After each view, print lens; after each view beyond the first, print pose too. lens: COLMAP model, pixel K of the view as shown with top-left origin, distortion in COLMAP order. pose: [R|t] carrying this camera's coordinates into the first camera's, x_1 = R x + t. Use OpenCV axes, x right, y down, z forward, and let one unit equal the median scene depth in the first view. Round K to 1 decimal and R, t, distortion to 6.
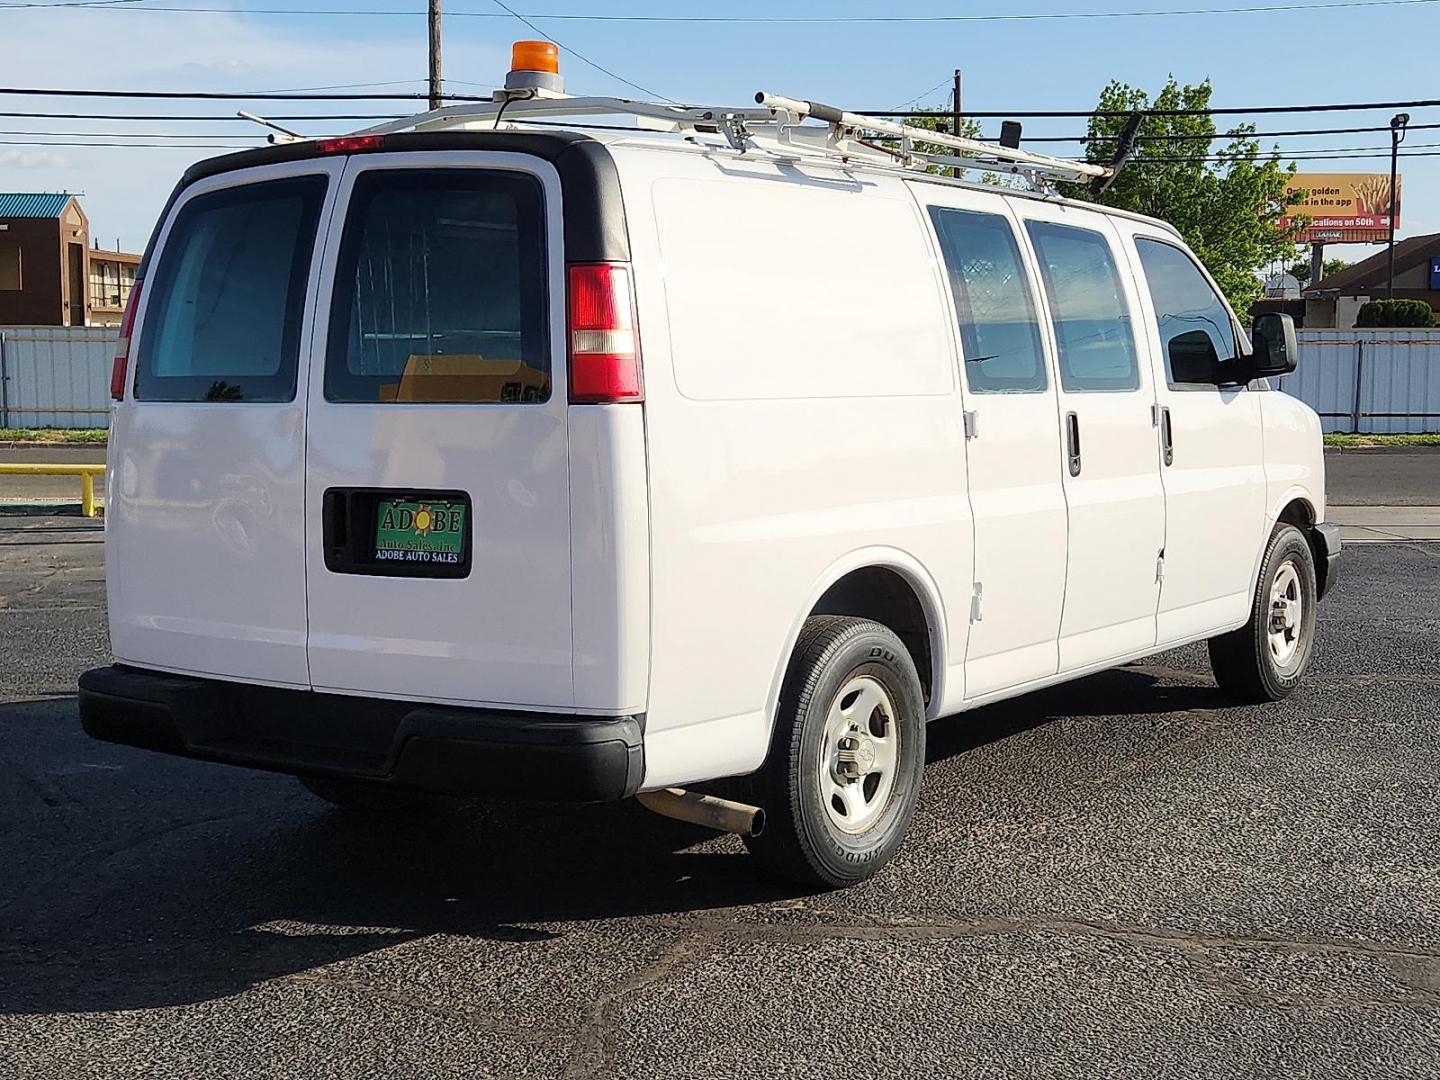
lens RADIAL K [[1972.0, 0, 720.0], [0, 1972.0, 540.0], [0, 0, 1]] dist [-0.021414, -0.114867]
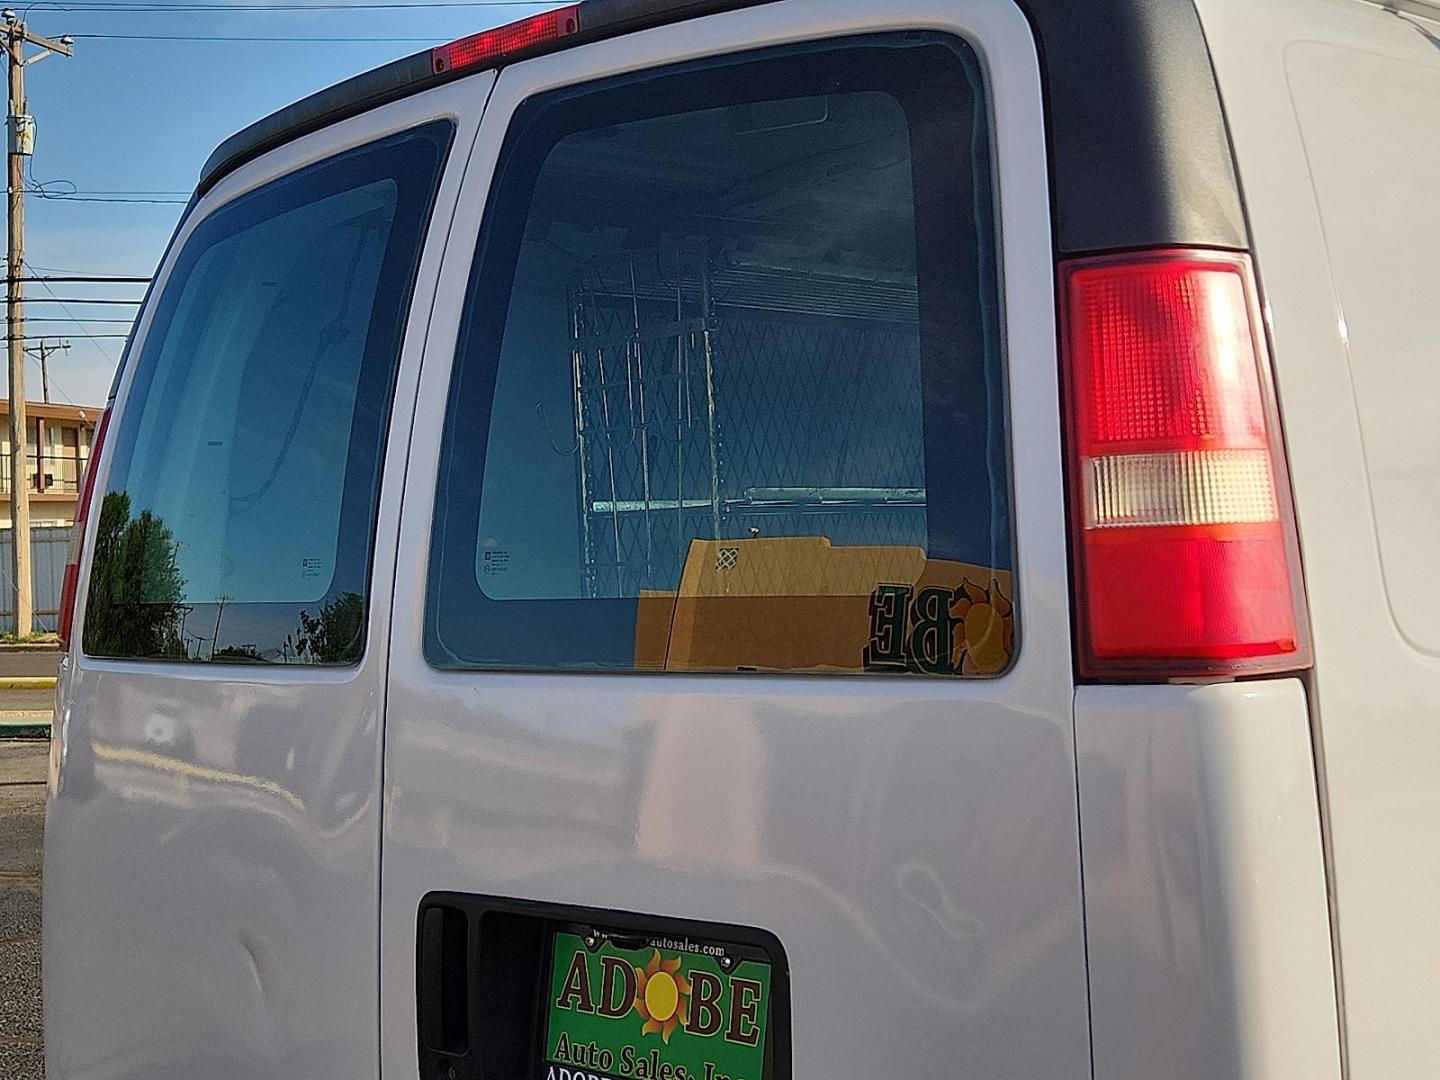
lens RADIAL K [[3169.7, 0, 720.0], [0, 3169.7, 540.0], [0, 0, 1]] dist [-0.039305, -0.328833]
pose [[0.987167, -0.022735, -0.158066, -0.049608], [0.007878, 0.995542, -0.093986, -0.041696], [0.159498, 0.091535, 0.982945, 0.454168]]
